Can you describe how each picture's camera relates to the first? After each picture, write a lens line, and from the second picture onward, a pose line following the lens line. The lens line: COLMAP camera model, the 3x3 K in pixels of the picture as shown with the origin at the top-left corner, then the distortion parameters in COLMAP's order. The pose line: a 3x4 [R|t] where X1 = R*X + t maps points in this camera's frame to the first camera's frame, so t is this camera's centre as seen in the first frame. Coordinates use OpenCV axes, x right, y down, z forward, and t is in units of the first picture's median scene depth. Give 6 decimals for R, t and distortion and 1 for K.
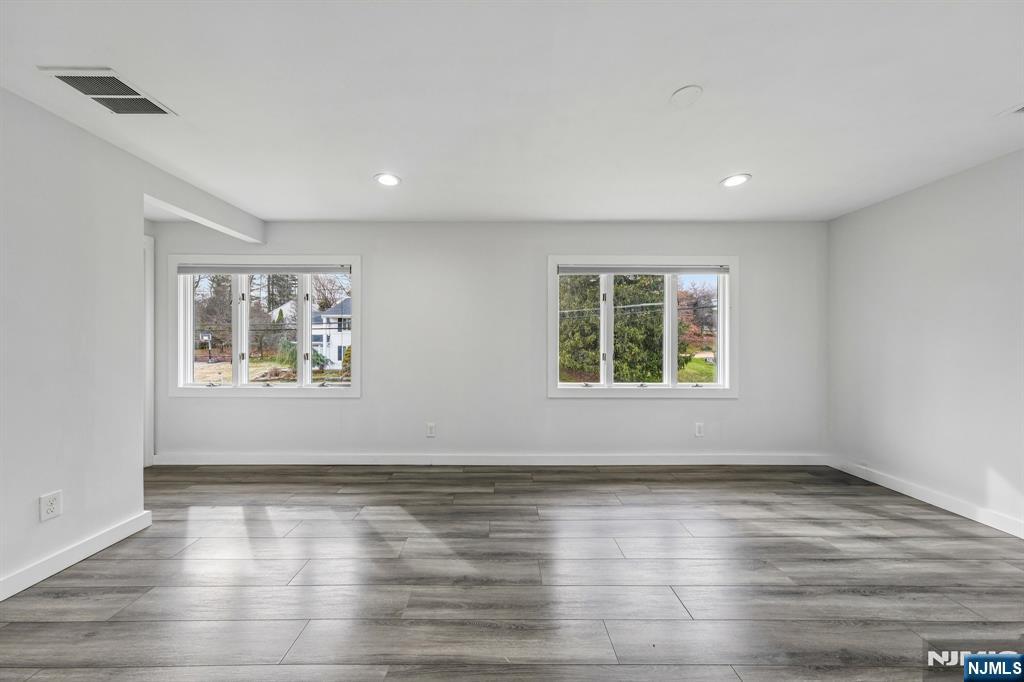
lens RADIAL K [[350.1, 0, 508.8], [0, 350.1, 346.6], [0, 0, 1]] dist [0.001322, 0.000778]
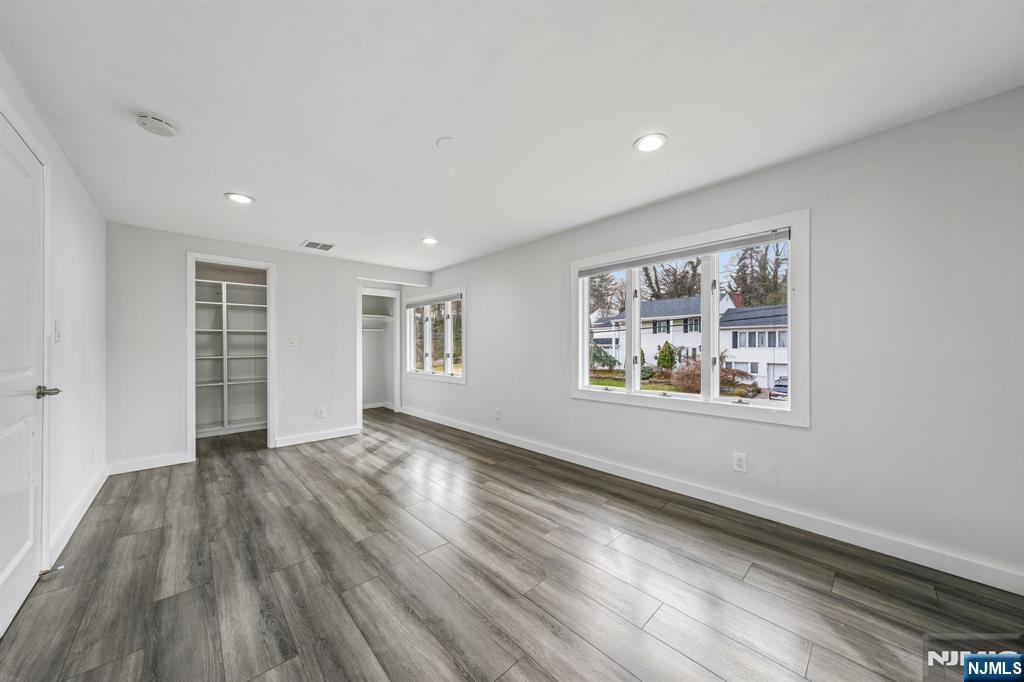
lens RADIAL K [[350.1, 0, 510.3], [0, 350.1, 344.0], [0, 0, 1]] dist [0.001322, 0.000778]
pose [[0.682411, -0.010829, -0.730888, 0.816501], [0.001453, 0.999908, -0.013458, 0.000303], [0.730967, 0.008122, 0.682364, 0.165228]]
